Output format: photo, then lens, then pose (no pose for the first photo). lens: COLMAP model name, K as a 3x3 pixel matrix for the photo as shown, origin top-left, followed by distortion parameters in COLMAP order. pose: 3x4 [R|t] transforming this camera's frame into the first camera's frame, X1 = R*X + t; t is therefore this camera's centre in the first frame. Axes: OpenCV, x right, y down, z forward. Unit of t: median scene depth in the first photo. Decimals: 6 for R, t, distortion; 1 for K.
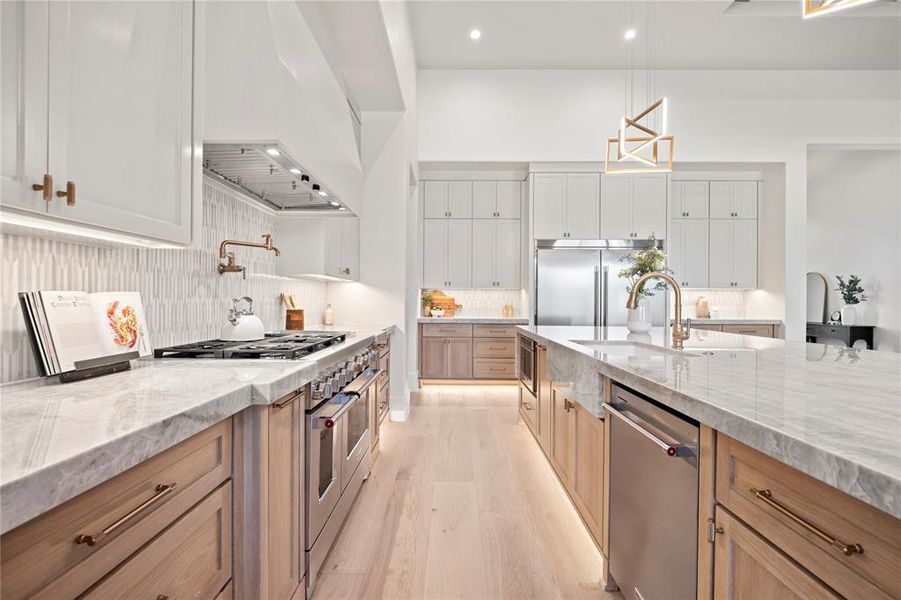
lens RADIAL K [[412.7, 0, 449.4], [0, 412.7, 303.1], [0, 0, 1]] dist [-0.001920, -0.000608]
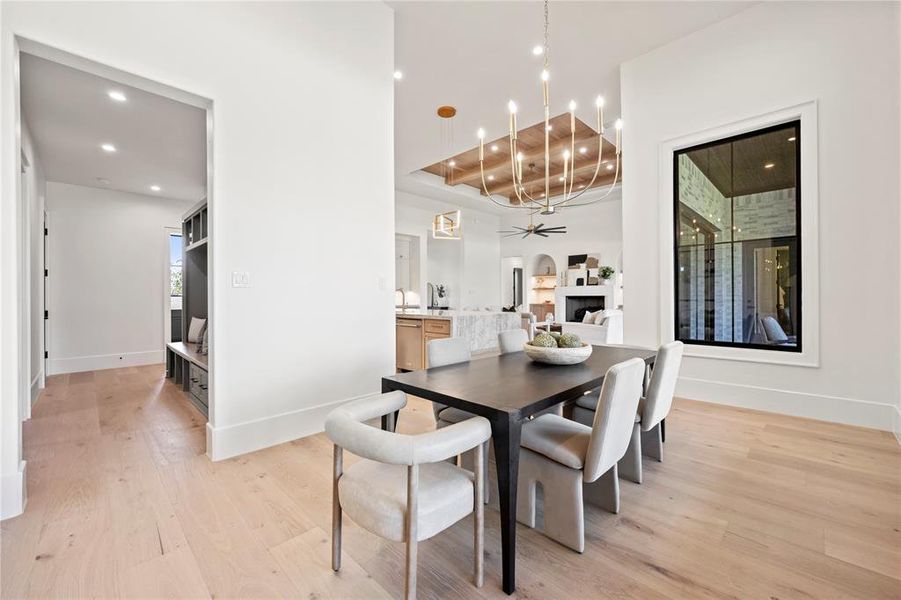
lens RADIAL K [[355.7, 0, 443.1], [0, 355.7, 295.2], [0, 0, 1]] dist [0.001590, 0.000059]
pose [[0.711908, -0.007061, 0.702237, -0.408290], [0.014379, 0.999886, -0.004523, -0.001297], [-0.702125, 0.013317, 0.711929, -0.420341]]
